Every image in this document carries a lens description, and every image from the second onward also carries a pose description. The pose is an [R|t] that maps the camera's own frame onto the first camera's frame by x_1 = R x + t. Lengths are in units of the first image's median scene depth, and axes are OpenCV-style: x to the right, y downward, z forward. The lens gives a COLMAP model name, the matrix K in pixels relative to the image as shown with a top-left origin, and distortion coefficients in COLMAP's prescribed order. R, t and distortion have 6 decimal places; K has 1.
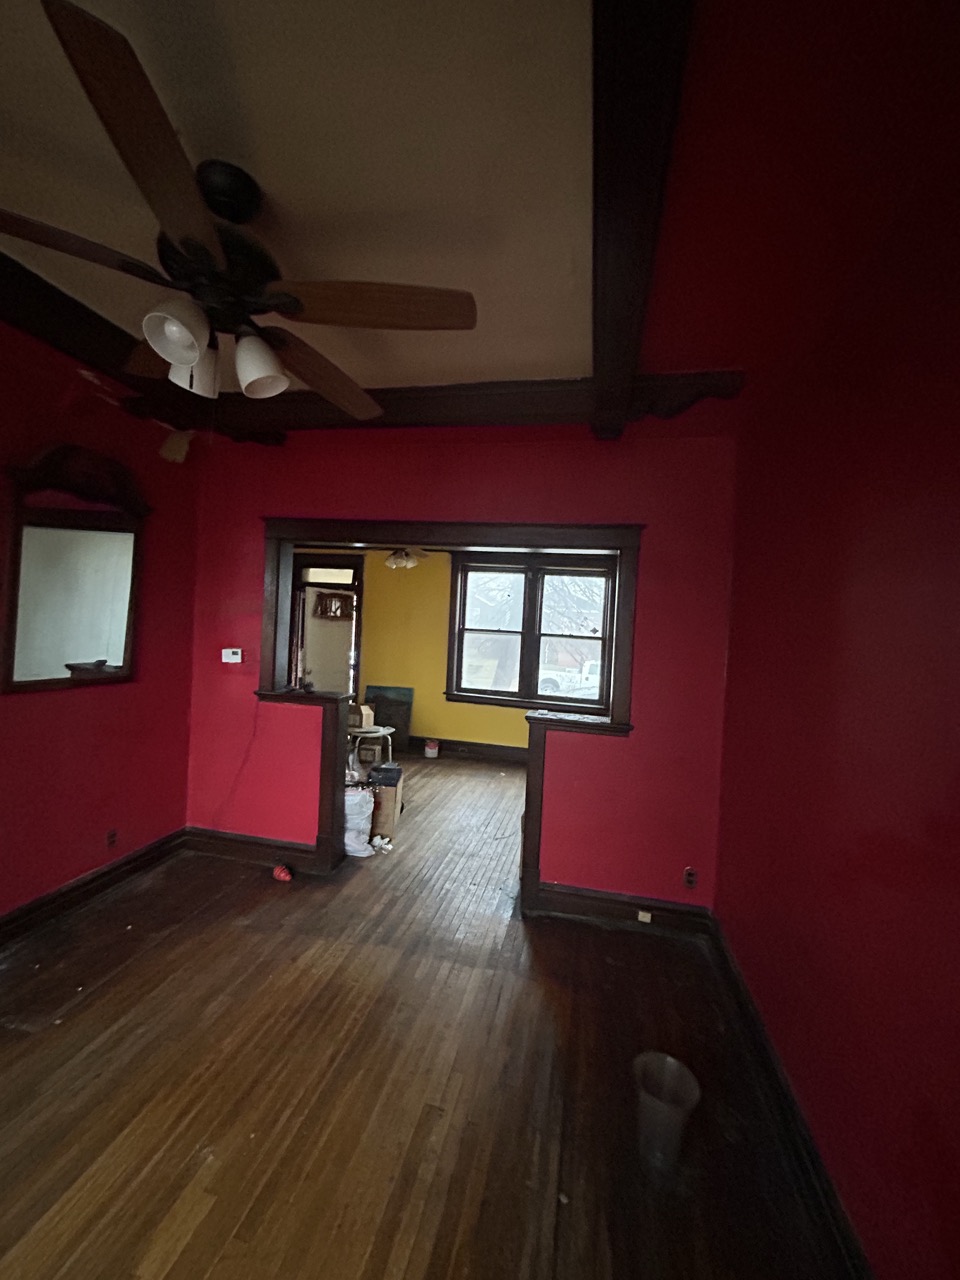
lens RADIAL K [[516.2, 0, 482.7], [0, 516.2, 639.3], [0, 0, 1]] dist [-0.000670, 0.000283]
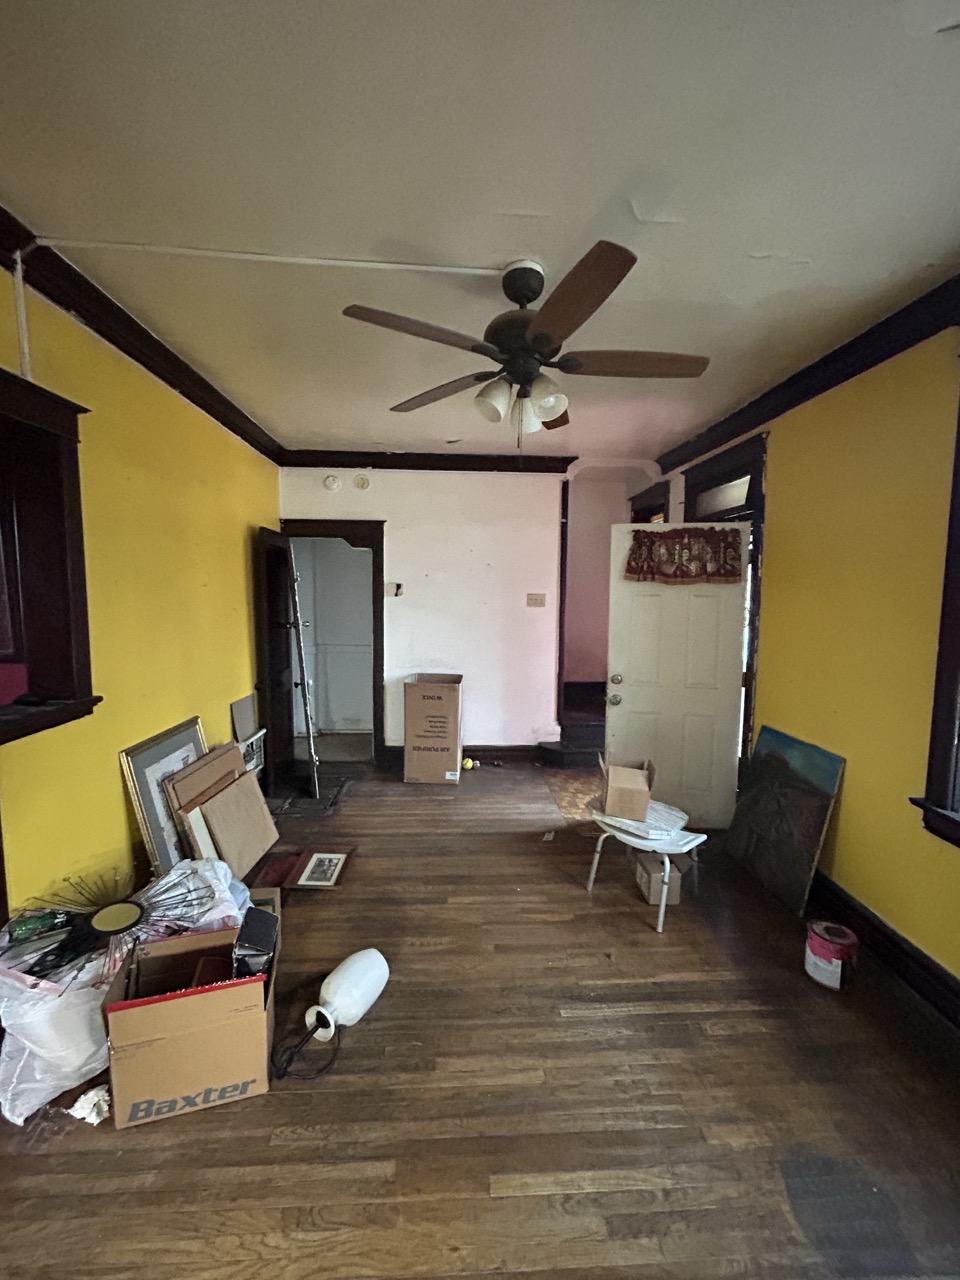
lens RADIAL K [[516.2, 0, 482.7], [0, 516.2, 639.3], [0, 0, 1]] dist [-0.000670, 0.000283]
pose [[0.259453, 0.045231, -0.964696, 0.149281], [-0.006117, 0.998960, 0.045192, -0.004528], [0.965736, -0.005824, 0.259459, 0.665802]]
